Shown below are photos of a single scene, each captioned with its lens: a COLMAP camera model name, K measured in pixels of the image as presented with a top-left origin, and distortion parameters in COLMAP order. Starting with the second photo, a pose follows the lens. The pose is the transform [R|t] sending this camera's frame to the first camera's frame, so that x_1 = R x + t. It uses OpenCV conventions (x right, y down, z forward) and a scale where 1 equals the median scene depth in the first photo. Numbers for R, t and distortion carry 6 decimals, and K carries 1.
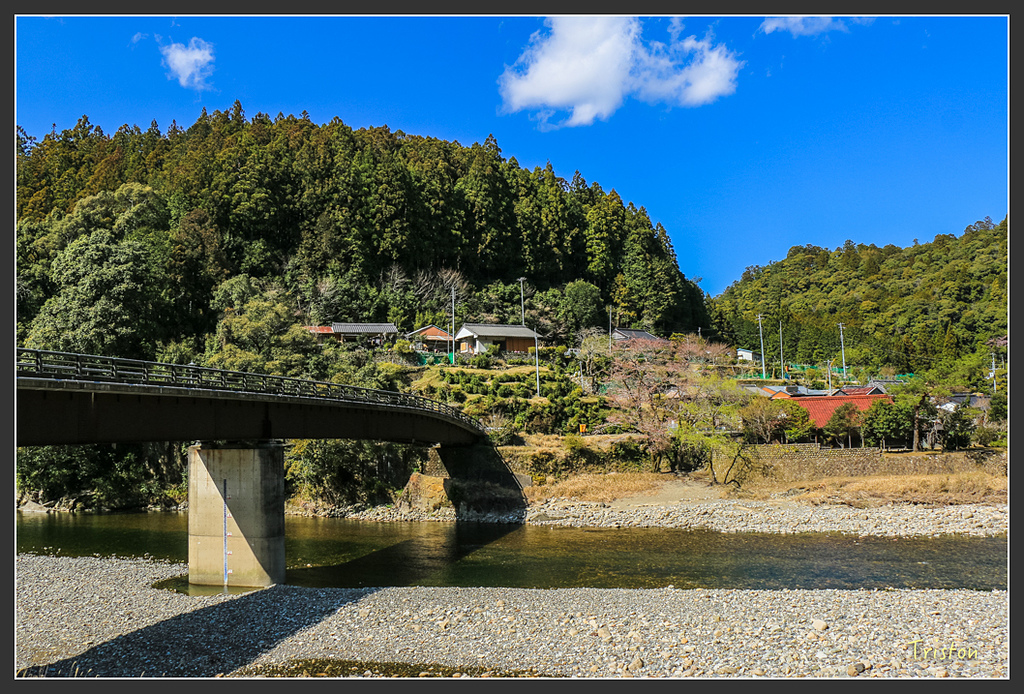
lens RADIAL K [[842.7, 0, 512.0], [0, 842.7, 347.0], [0, 0, 1]] dist [-0.178422, 0.160808]
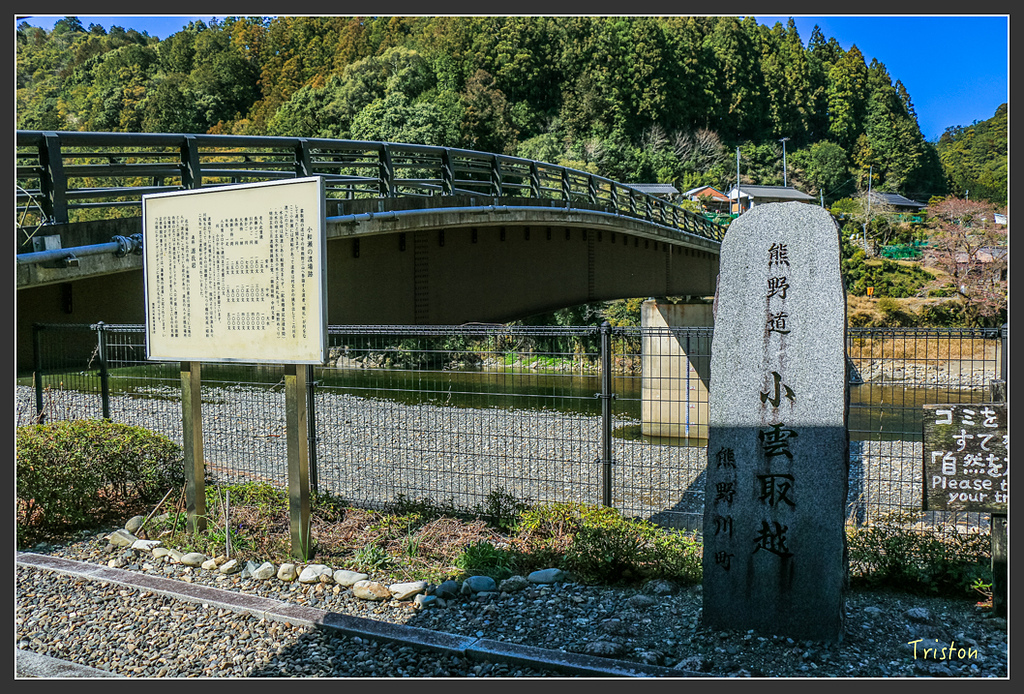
lens RADIAL K [[822.3, 0, 512.0], [0, 822.3, 347.0], [0, 0, 1]] dist [-0.176399, 0.171858]
pose [[0.984414, 0.022981, -0.174358, -0.131163], [0.005853, 0.986595, 0.163083, 0.003965], [0.175768, -0.161562, 0.971084, -0.003419]]
